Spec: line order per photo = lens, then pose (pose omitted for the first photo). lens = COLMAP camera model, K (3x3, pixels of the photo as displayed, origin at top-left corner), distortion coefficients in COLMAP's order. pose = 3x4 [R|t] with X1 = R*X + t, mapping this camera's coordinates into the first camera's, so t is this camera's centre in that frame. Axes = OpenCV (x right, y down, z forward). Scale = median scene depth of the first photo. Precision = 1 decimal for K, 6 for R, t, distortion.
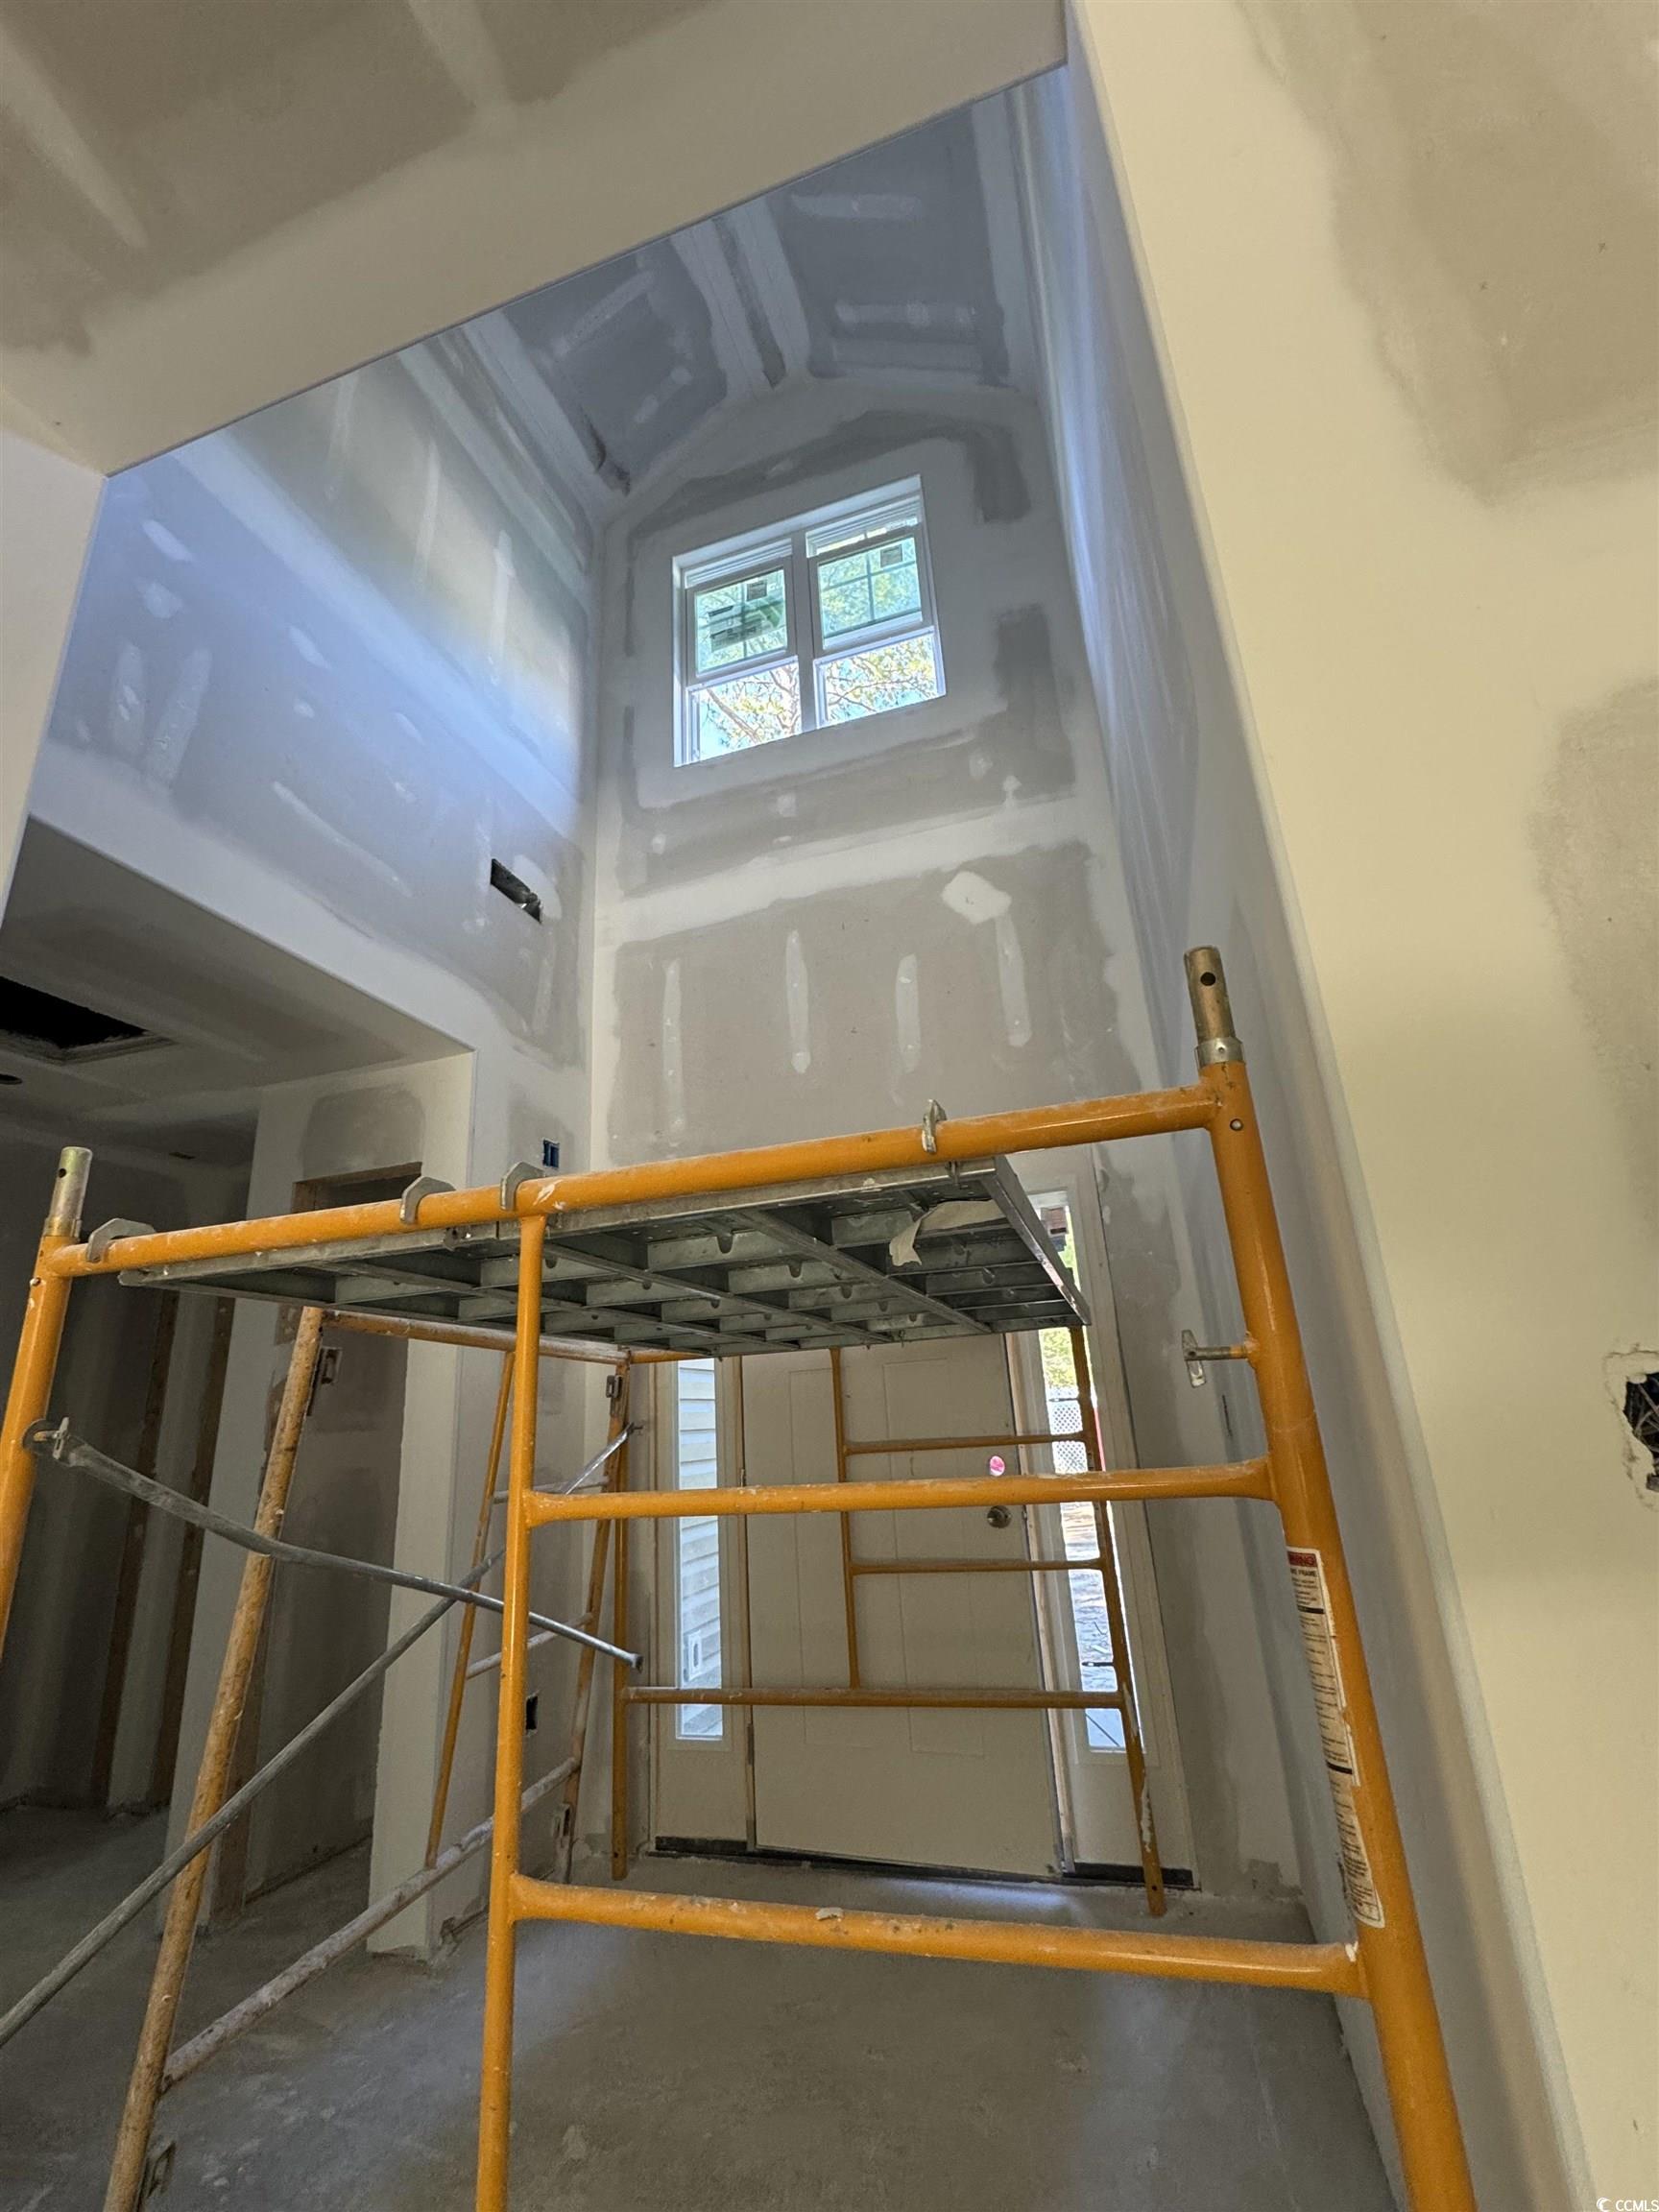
lens RADIAL K [[967.5, 0, 822.2], [0, 967.5, 1103.0], [0, 0, 1]] dist [-0.000073, -0.000009]
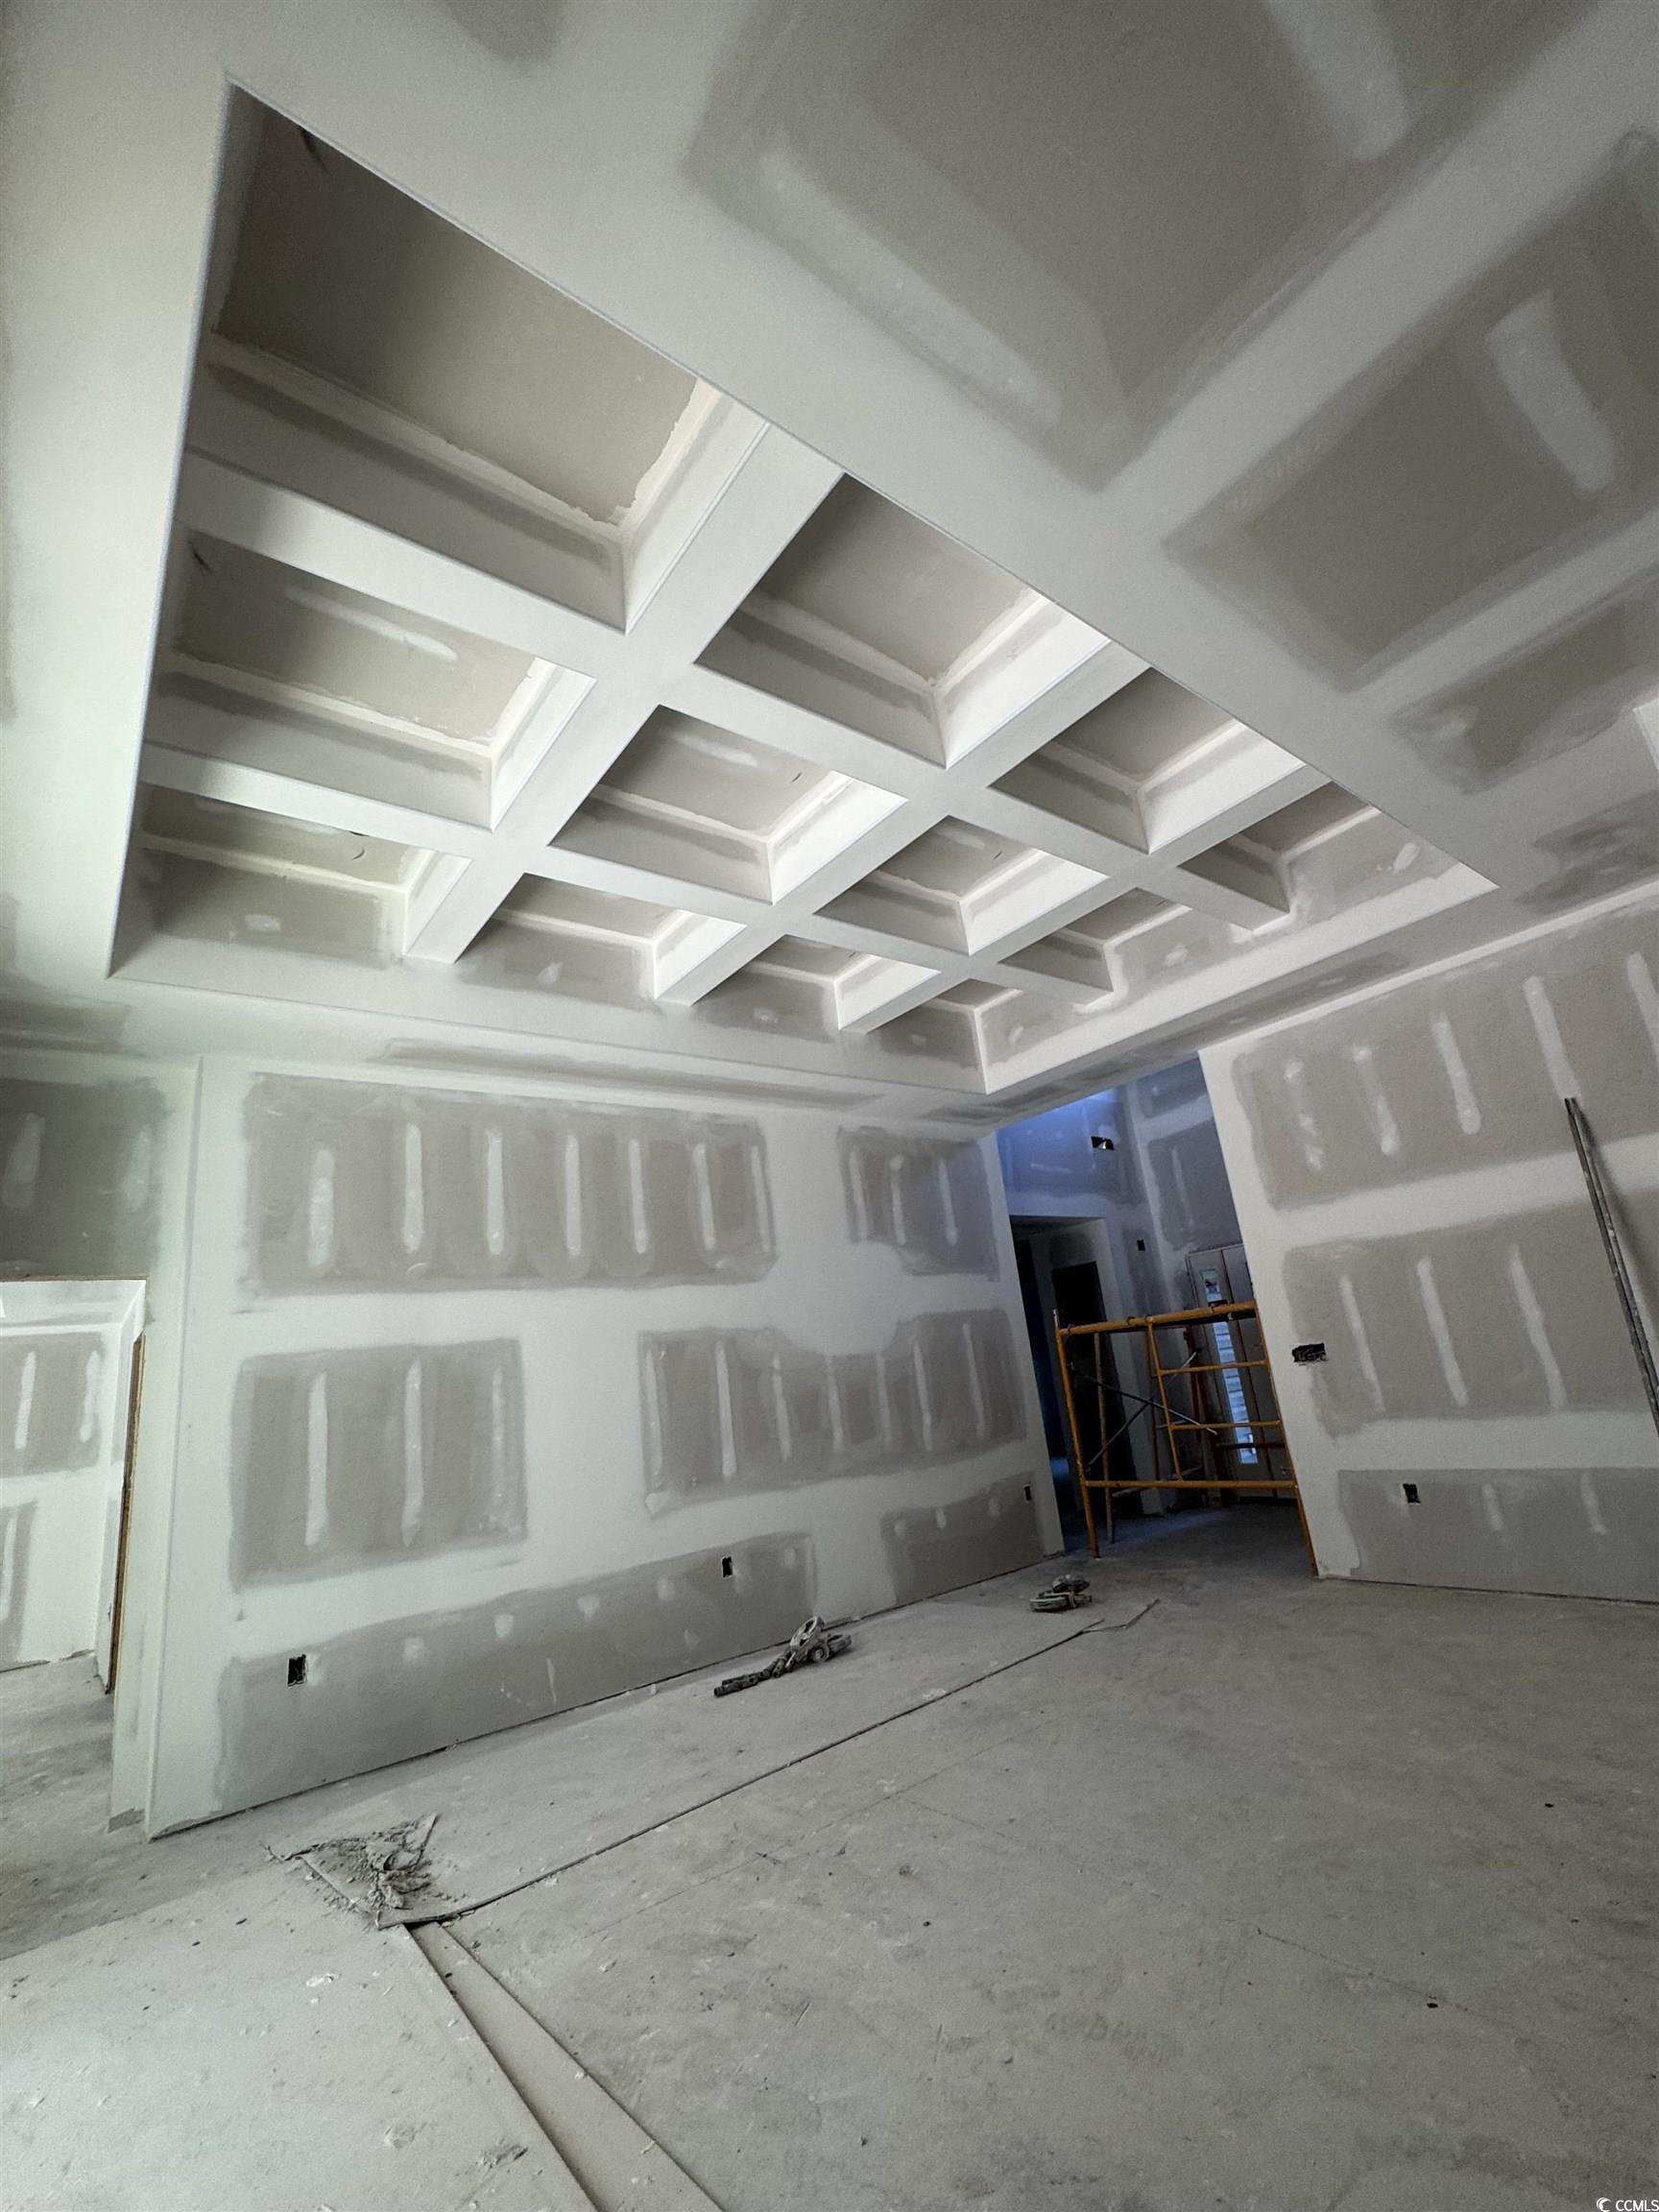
lens RADIAL K [[967.5, 0, 830.3], [0, 967.5, 1109.7], [0, 0, 1]] dist [-0.000073, -0.000009]
pose [[0.820596, -0.197618, -0.536255, 0.473547], [0.245566, 0.969201, 0.018609, -0.536395], [0.516062, -0.146956, 0.843851, -1.483695]]
